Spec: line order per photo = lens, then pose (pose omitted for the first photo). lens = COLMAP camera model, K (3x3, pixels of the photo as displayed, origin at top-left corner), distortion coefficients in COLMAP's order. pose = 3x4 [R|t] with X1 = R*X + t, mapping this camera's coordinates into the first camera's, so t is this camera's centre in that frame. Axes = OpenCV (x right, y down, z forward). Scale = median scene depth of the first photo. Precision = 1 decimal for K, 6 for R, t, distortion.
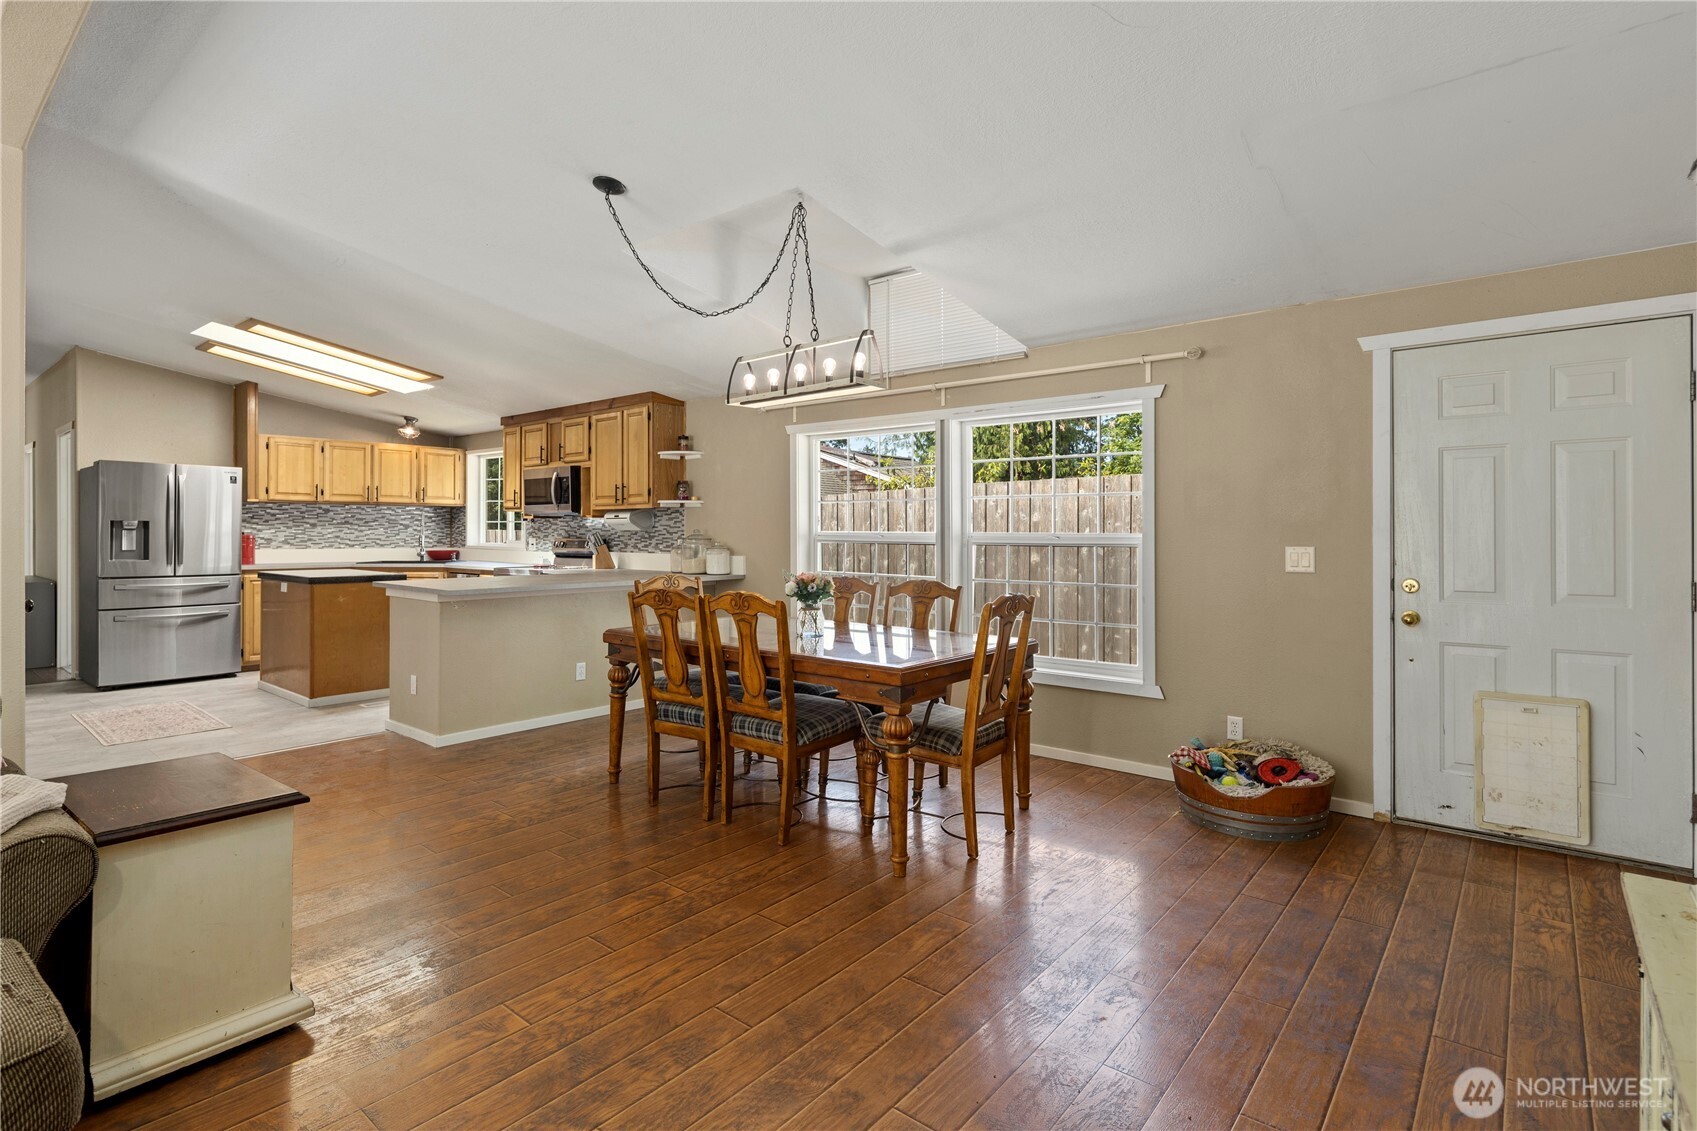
lens RADIAL K [[829.0, 0, 852.4], [0, 829.0, 538.3], [0, 0, 1]] dist [0.006020, -0.006464]
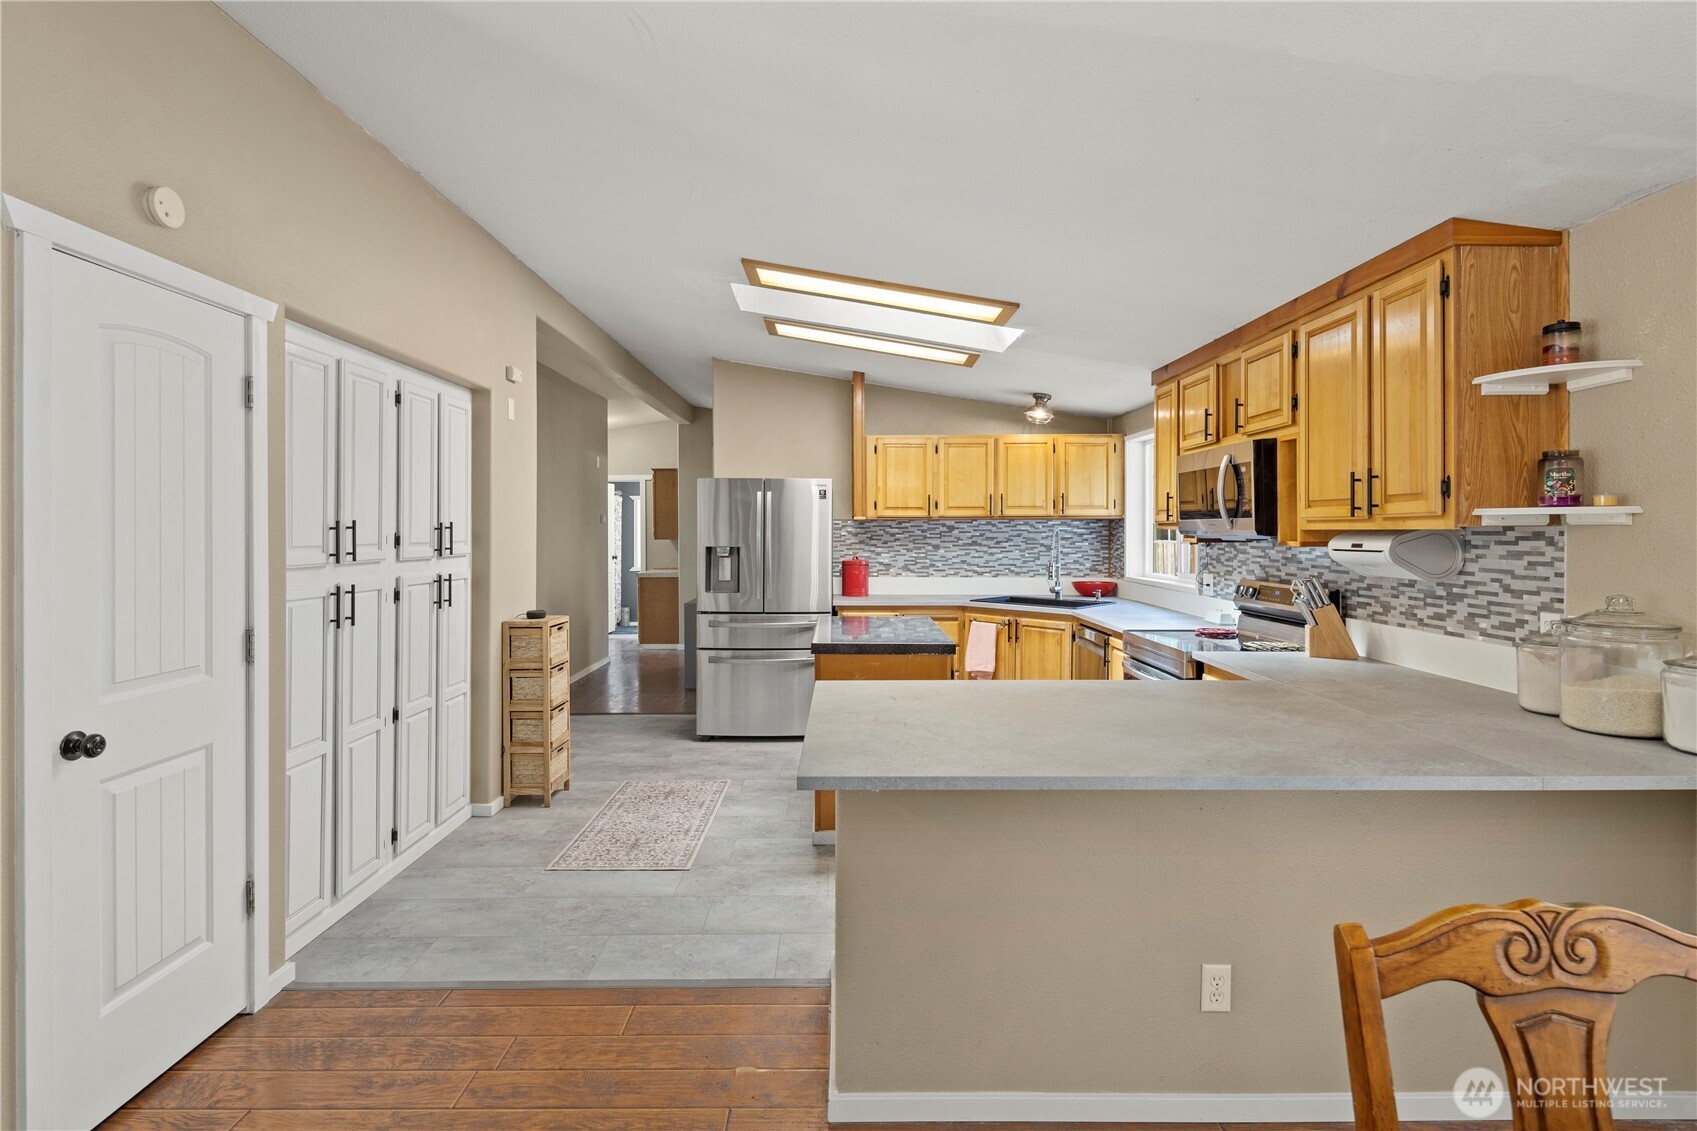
lens RADIAL K [[829.0, 0, 838.4], [0, 829.0, 530.8], [0, 0, 1]] dist [0.006020, -0.006464]
pose [[0.634549, -0.003051, -0.772877, -0.115833], [-0.002713, 0.999977, -0.006175, -0.029736], [0.772878, 0.006015, 0.634526, 0.493066]]
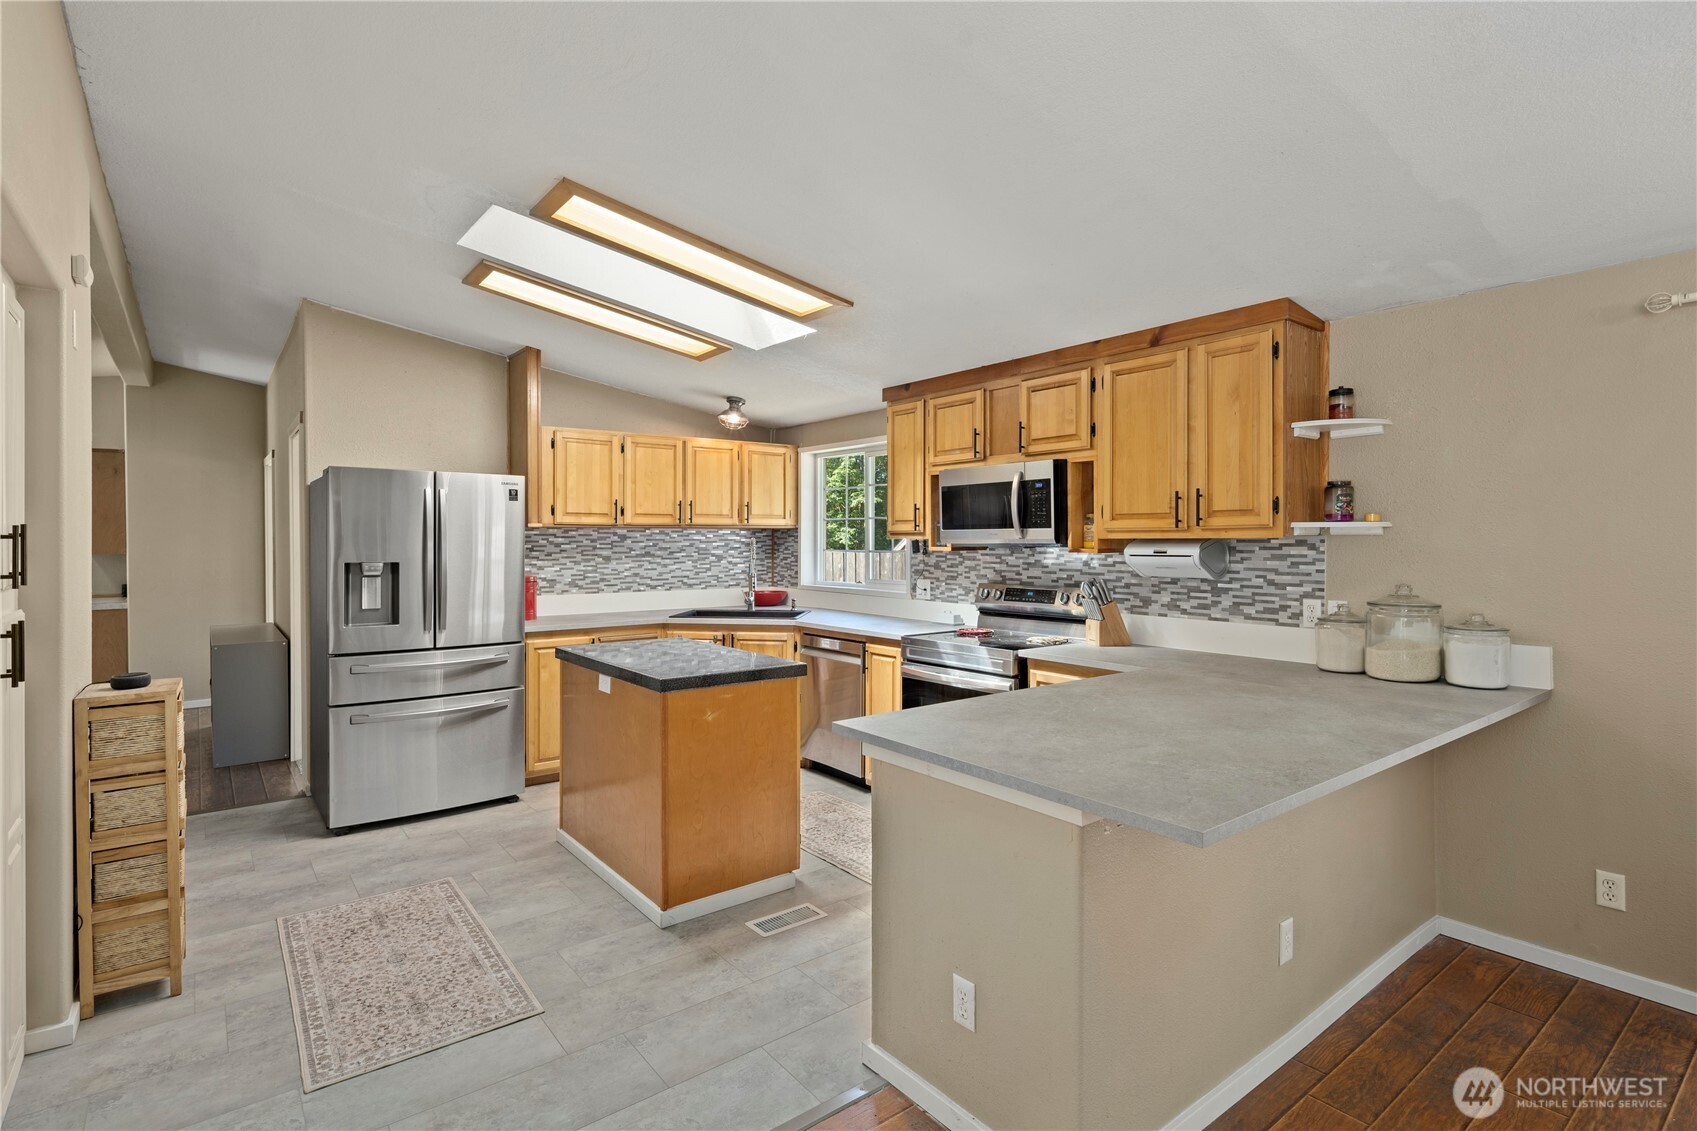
lens RADIAL K [[829.0, 0, 843.5], [0, 829.0, 544.1], [0, 0, 1]] dist [0.006020, -0.006464]
pose [[0.975314, -0.003395, -0.220797, -0.347599], [0.002945, 0.999993, -0.002368, -0.029527], [0.220804, 0.001659, 0.975317, 0.421396]]
